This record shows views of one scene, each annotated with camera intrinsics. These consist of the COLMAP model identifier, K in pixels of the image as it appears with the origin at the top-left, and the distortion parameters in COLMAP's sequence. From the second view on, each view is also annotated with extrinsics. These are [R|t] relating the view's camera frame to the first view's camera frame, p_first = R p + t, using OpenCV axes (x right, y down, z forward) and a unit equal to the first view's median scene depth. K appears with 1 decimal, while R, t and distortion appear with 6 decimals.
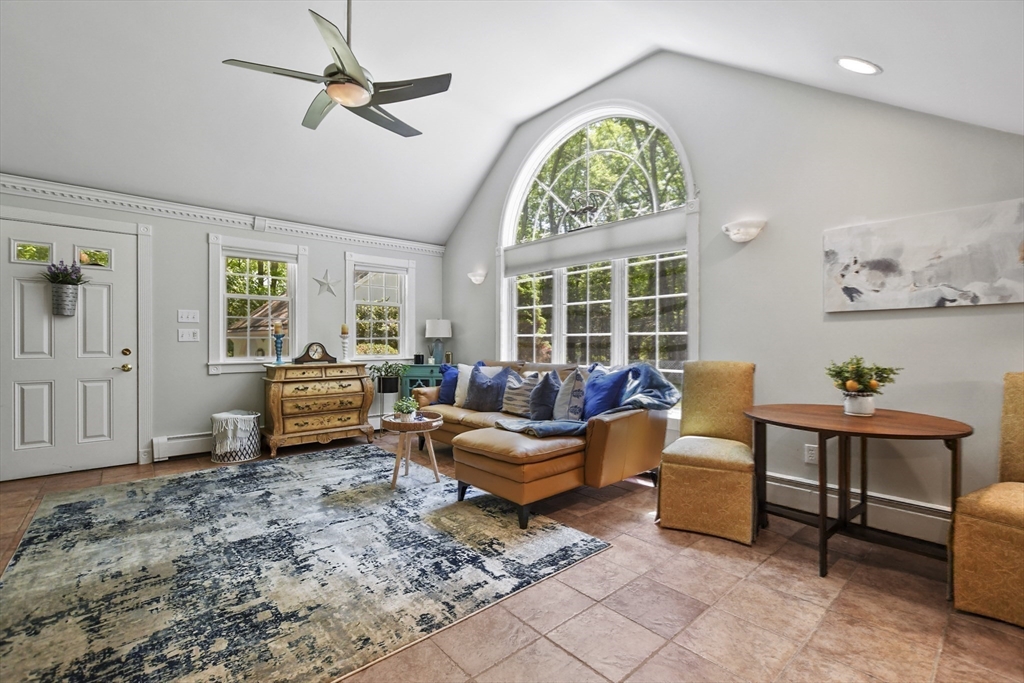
lens RADIAL K [[451.5, 0, 513.6], [0, 451.5, 342.9], [0, 0, 1]] dist [-0.014212, 0.003708]
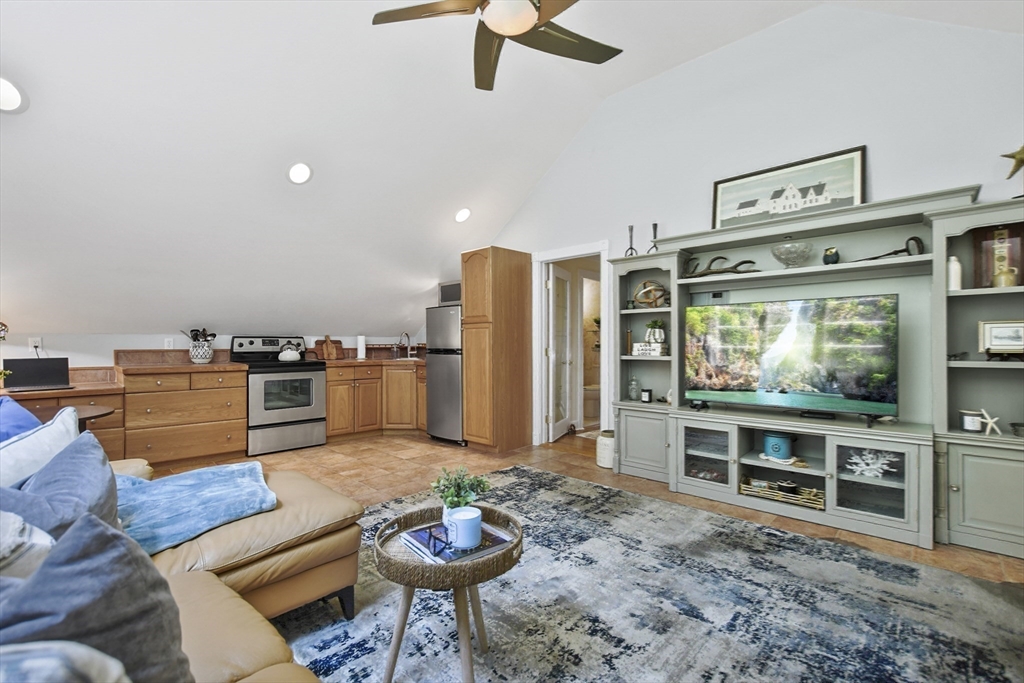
lens RADIAL K [[451.5, 0, 510.5], [0, 451.5, 342.6], [0, 0, 1]] dist [-0.014212, 0.003708]
pose [[-0.996941, -0.002967, -0.078096, -0.324775], [-0.002865, 0.999995, -0.001427, -0.005469], [0.078099, -0.001199, -0.996945, 1.839309]]
